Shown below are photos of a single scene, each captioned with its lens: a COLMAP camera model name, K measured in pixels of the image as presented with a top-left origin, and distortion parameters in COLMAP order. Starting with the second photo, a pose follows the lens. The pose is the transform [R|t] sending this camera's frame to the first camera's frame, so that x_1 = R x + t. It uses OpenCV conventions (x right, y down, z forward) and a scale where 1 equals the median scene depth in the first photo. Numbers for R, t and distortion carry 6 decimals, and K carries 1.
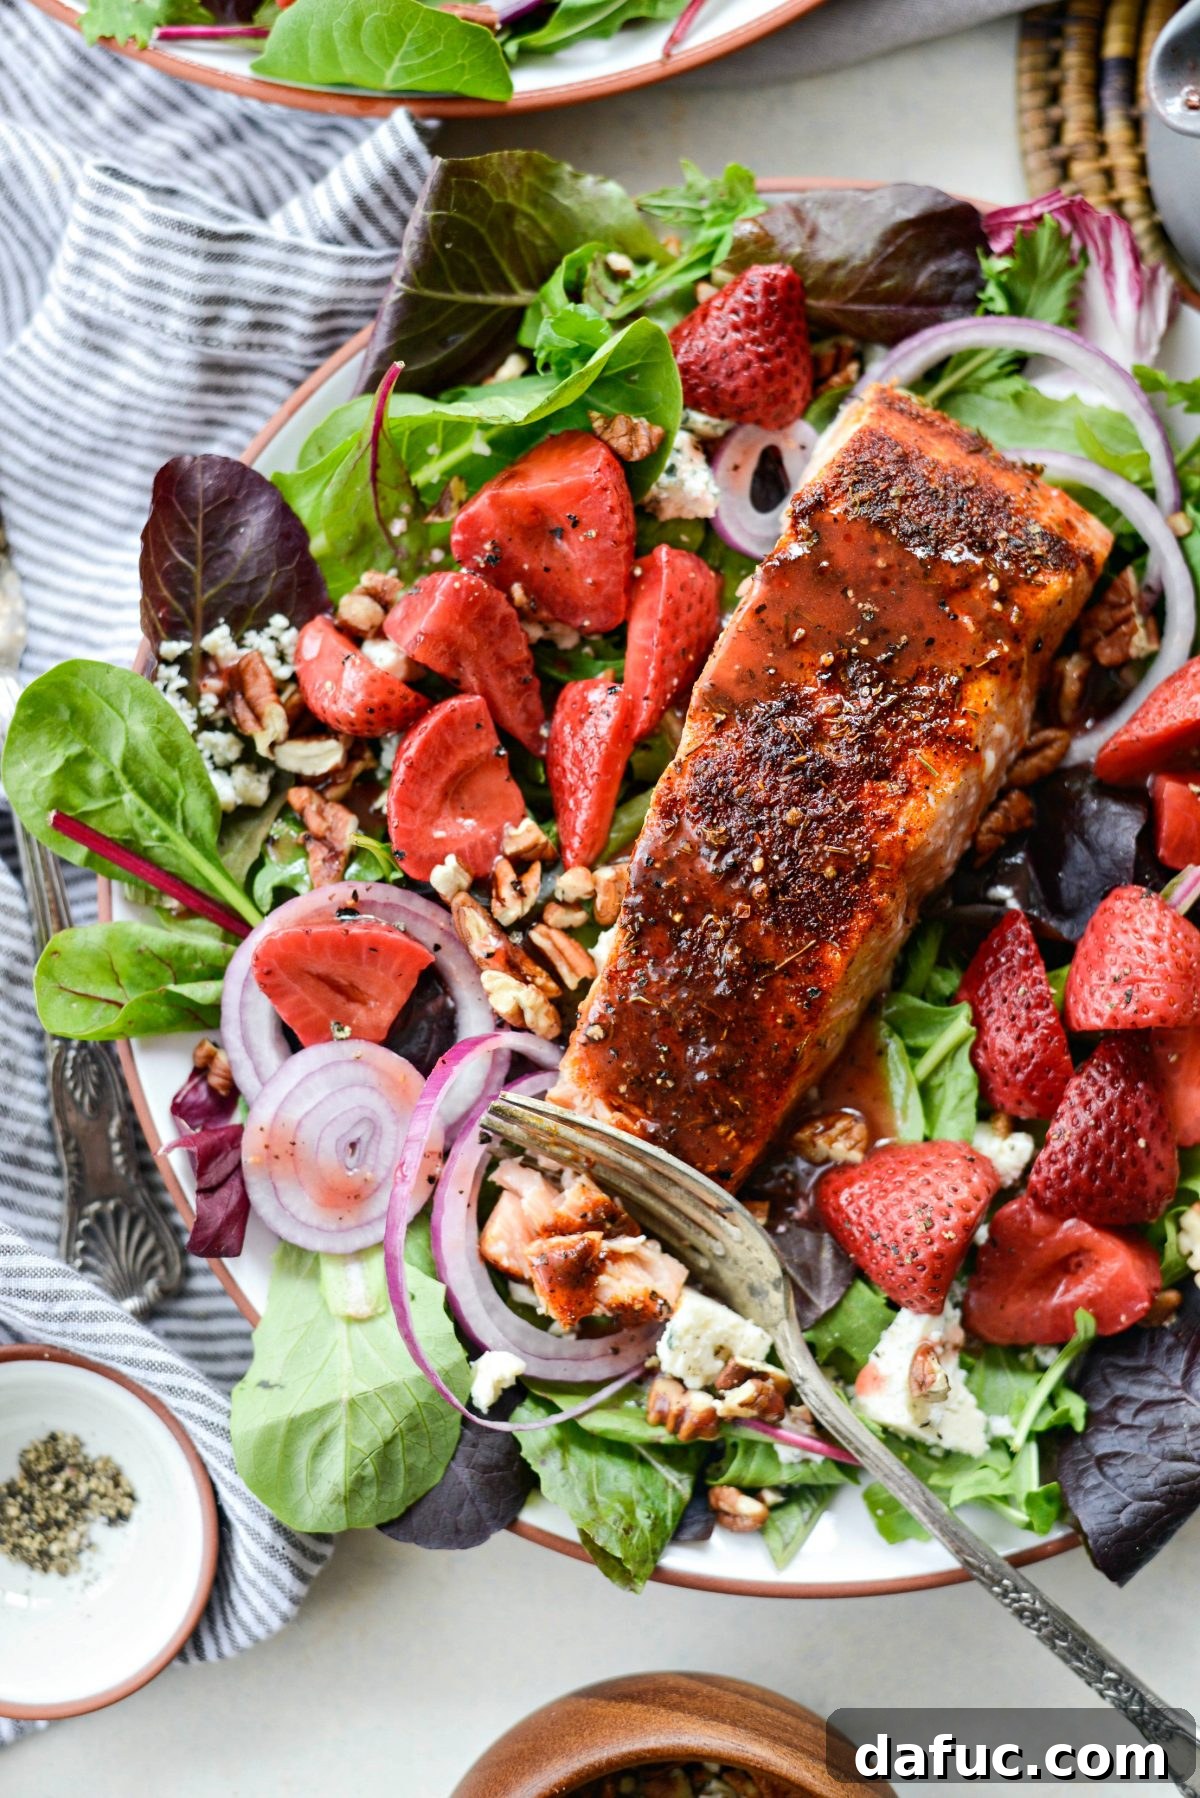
lens RADIAL K [[2907.2, 0, 605.2], [0, 2907.2, 900.6], [0, 0, 1]] dist [-0.119385, 0.000000]
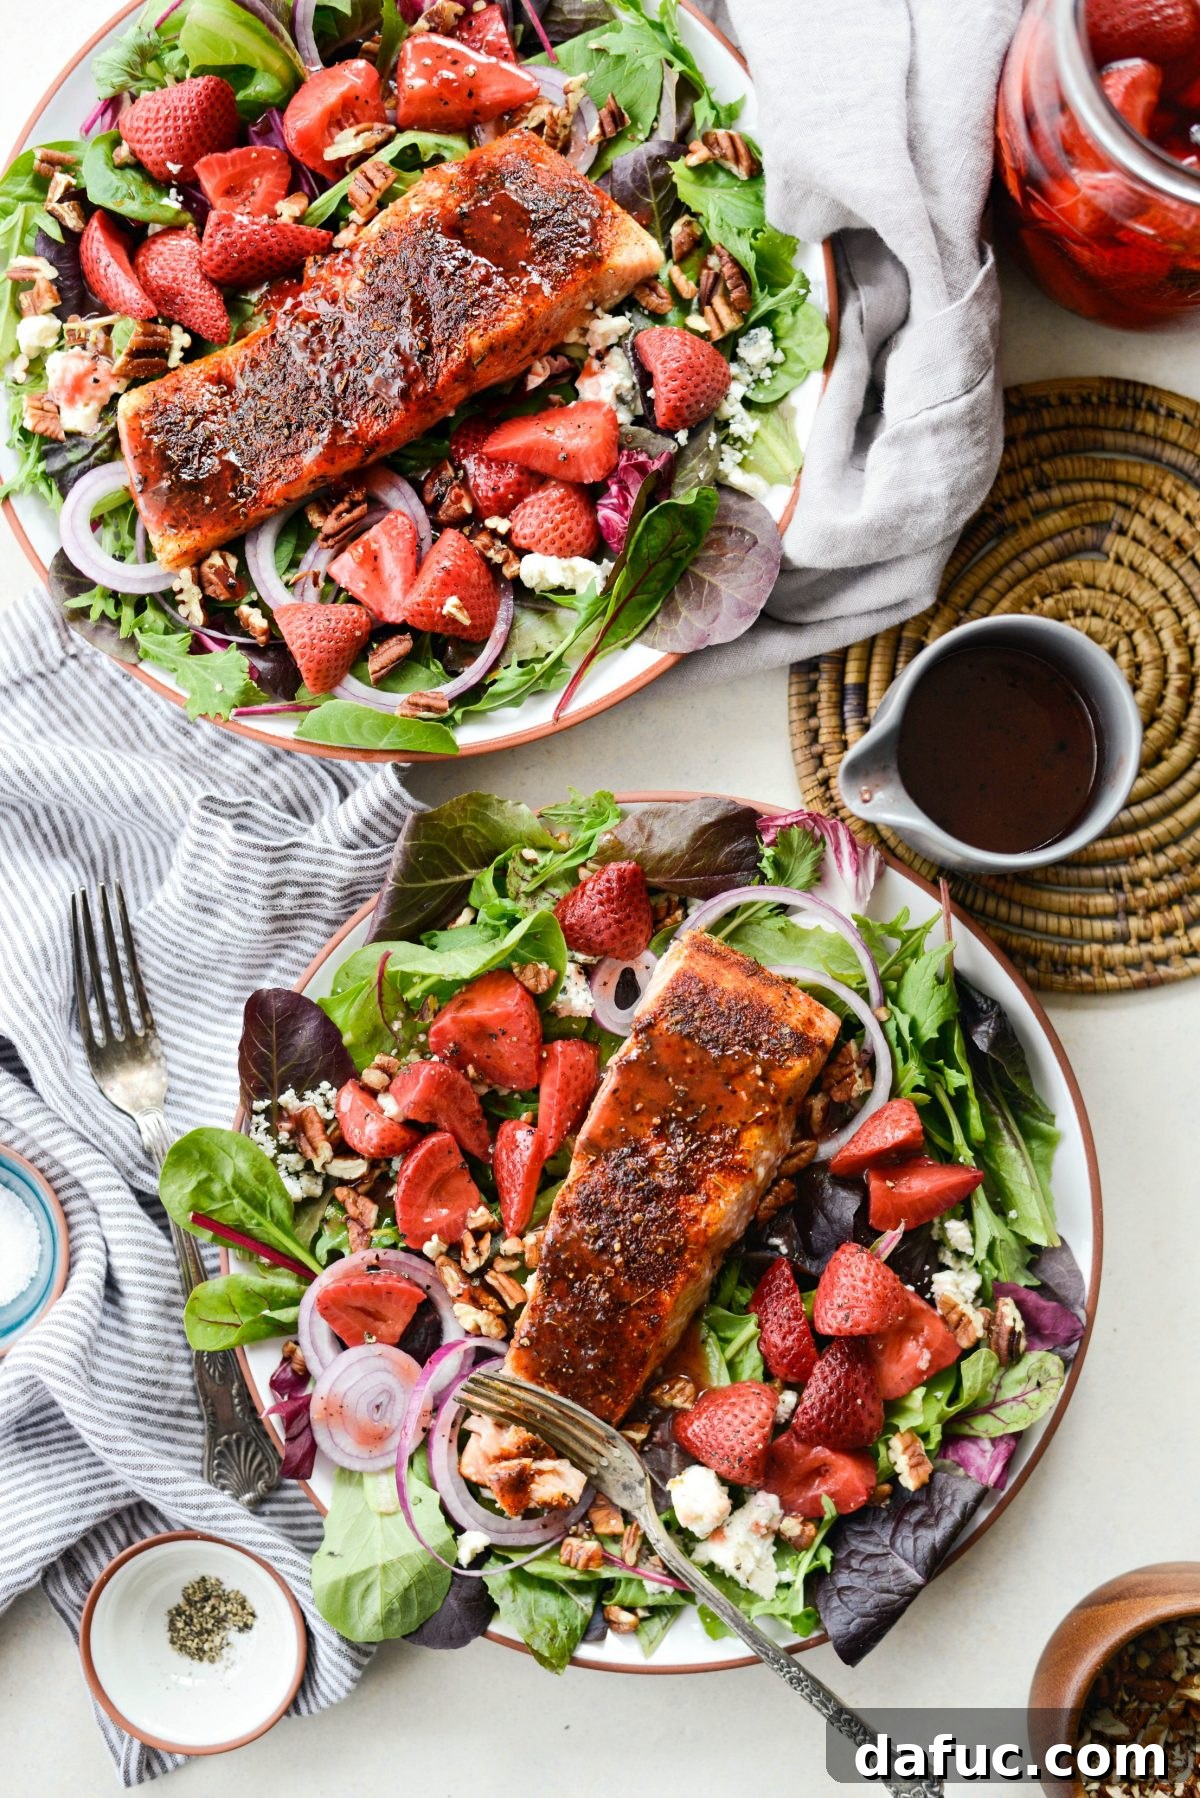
lens RADIAL K [[2907.2, 0, 612.2], [0, 2907.2, 906.5], [0, 0, 1]] dist [-0.119385, 0.000000]
pose [[0.999362, -0.024812, -0.025676, 0.092539], [0.026111, 0.998329, 0.051558, -0.278503], [0.024354, -0.052196, 0.998340, -0.613615]]
